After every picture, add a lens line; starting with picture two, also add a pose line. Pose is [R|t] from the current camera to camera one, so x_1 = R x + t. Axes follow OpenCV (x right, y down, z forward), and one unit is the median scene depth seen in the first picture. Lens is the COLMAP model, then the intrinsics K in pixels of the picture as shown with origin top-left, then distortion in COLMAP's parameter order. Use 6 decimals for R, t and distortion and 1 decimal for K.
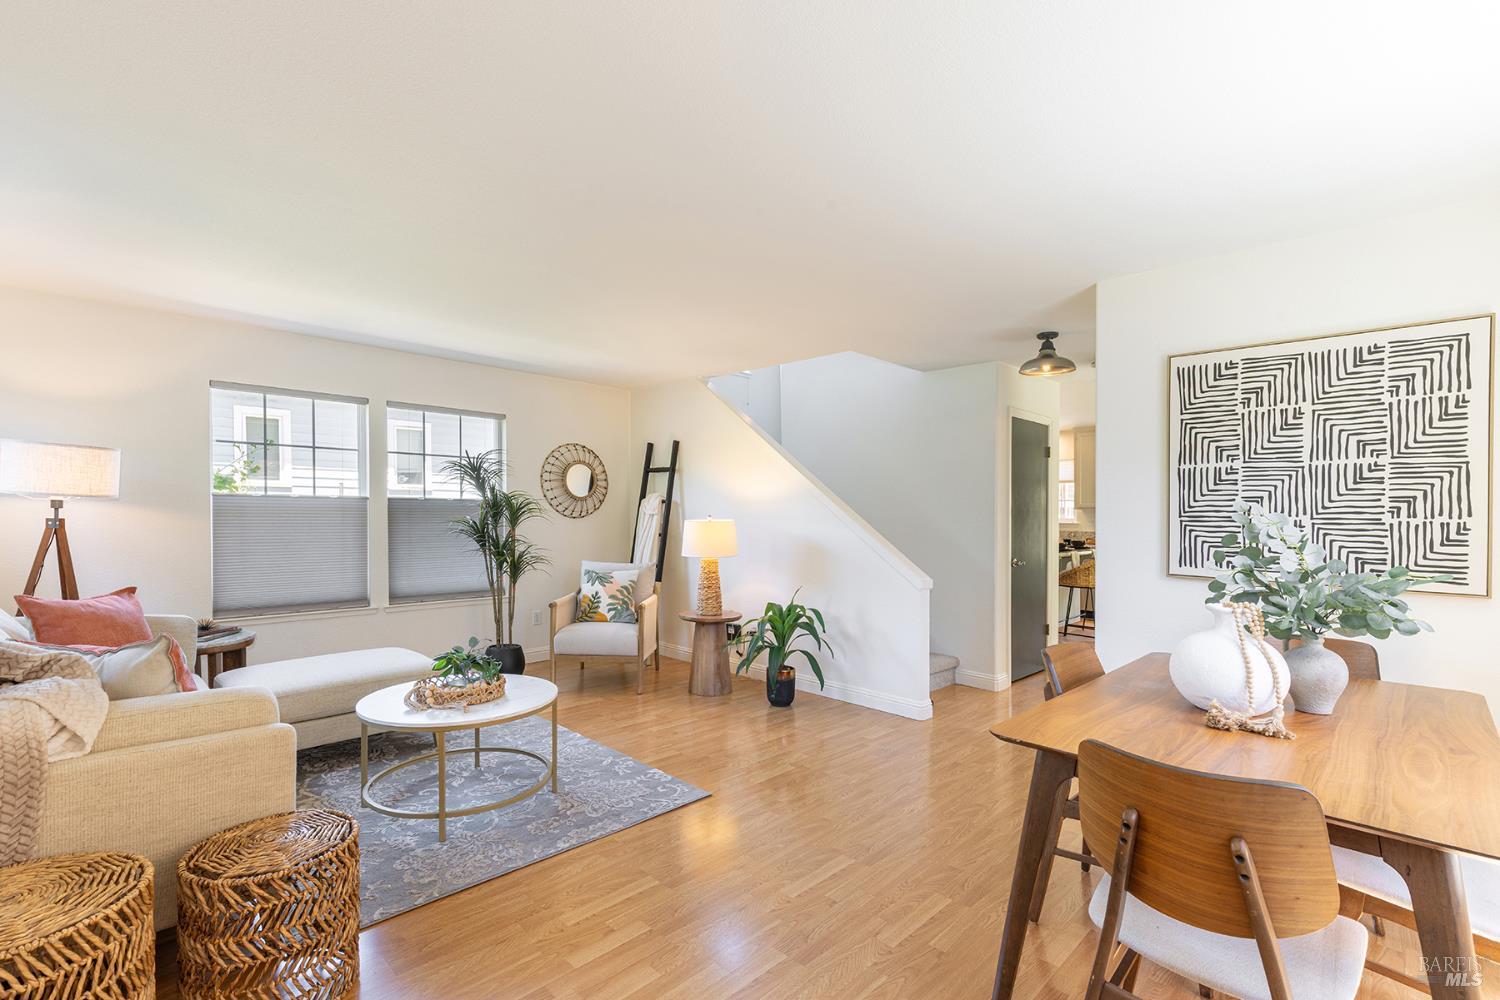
lens RADIAL K [[677.9, 0, 754.4], [0, 677.9, 515.1], [0, 0, 1]] dist [-0.002550, -0.001380]
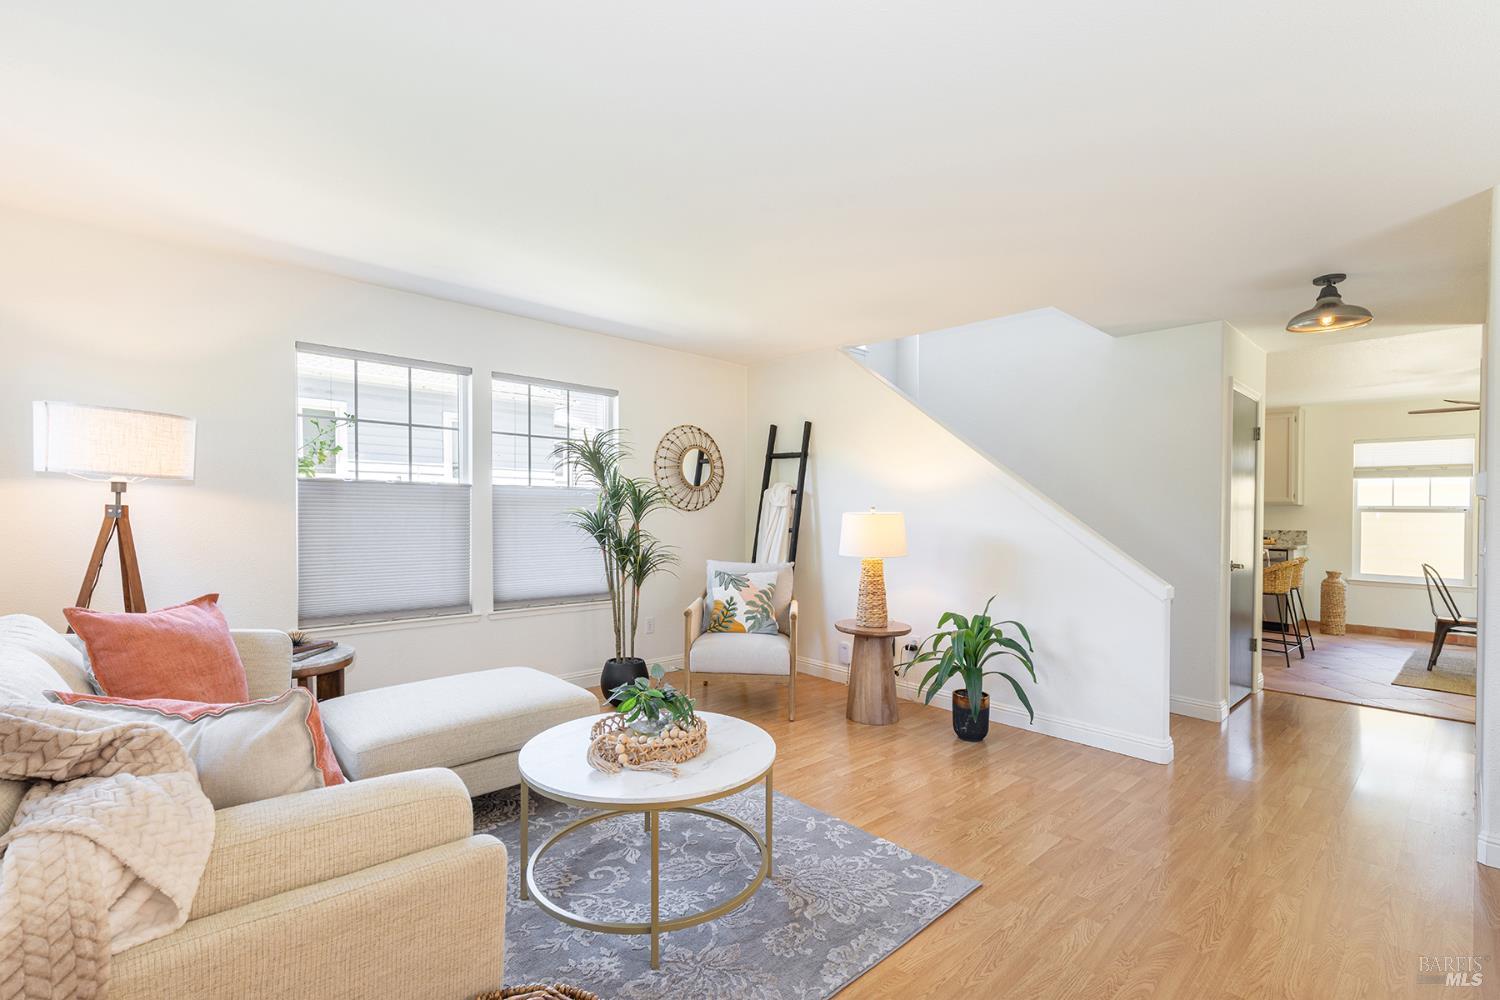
lens RADIAL K [[677.9, 0, 760.7], [0, 677.9, 512.0], [0, 0, 1]] dist [-0.002550, -0.001380]
pose [[0.999261, 0.002981, -0.038332, -0.196802], [-0.003016, 0.999995, -0.000854, 0.008856], [0.038329, 0.000969, 0.999265, 0.186282]]
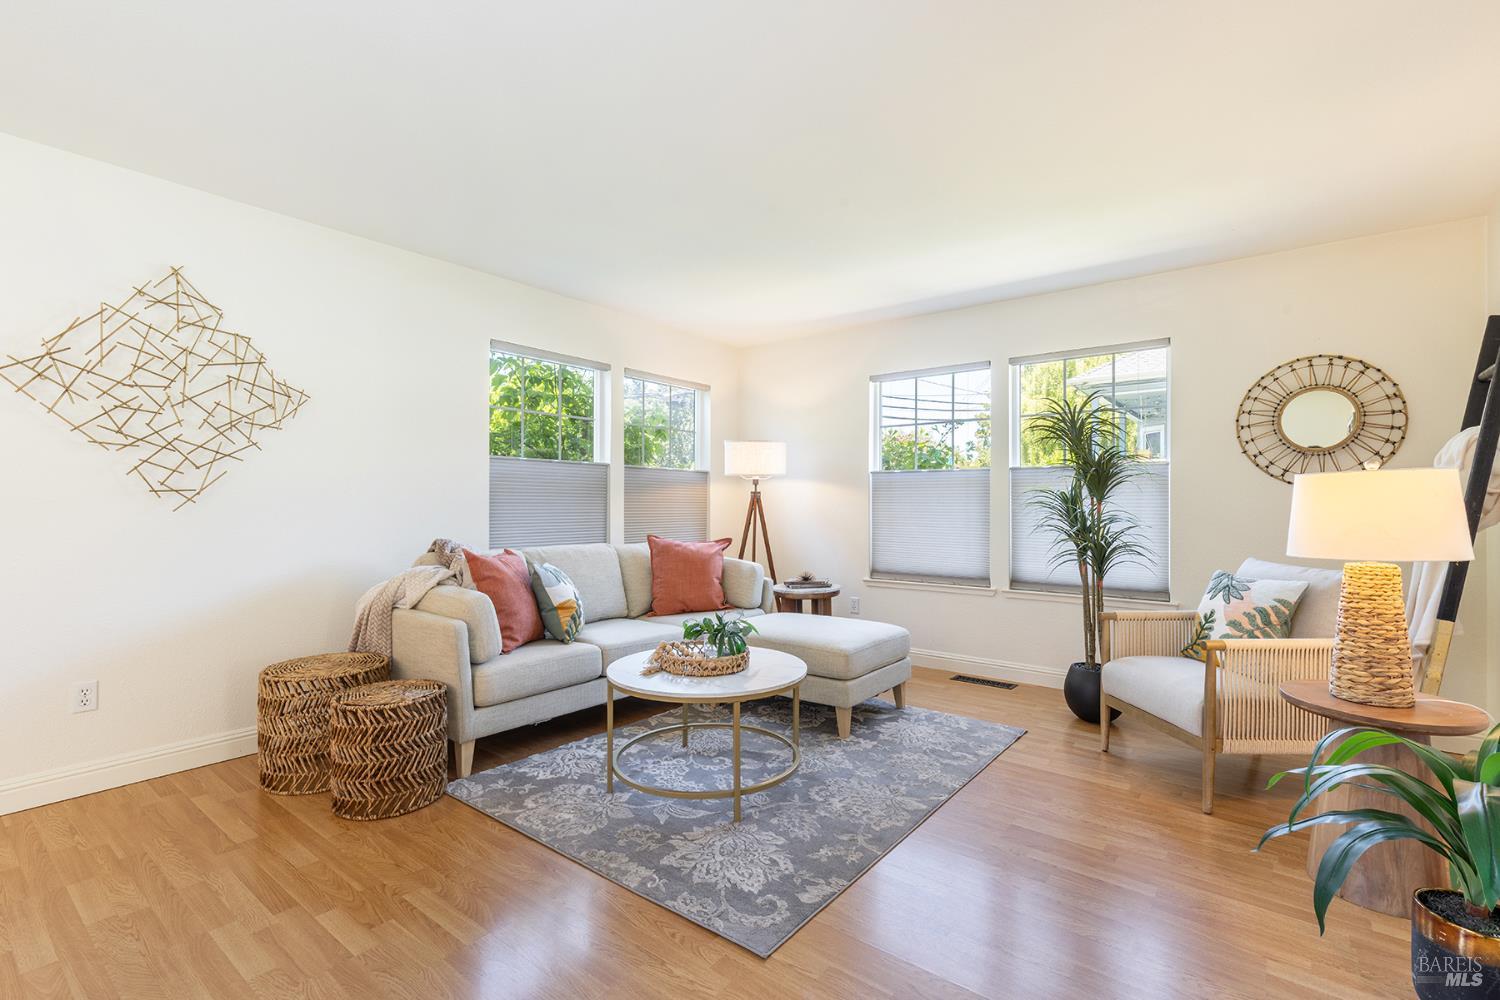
lens RADIAL K [[677.9, 0, 762.3], [0, 677.9, 503.3], [0, 0, 1]] dist [-0.002550, -0.001380]
pose [[0.110294, -0.011566, -0.993832, 0.346266], [-0.003246, 0.999923, -0.011997, 0.037059], [0.993894, 0.004549, 0.110248, 0.670867]]
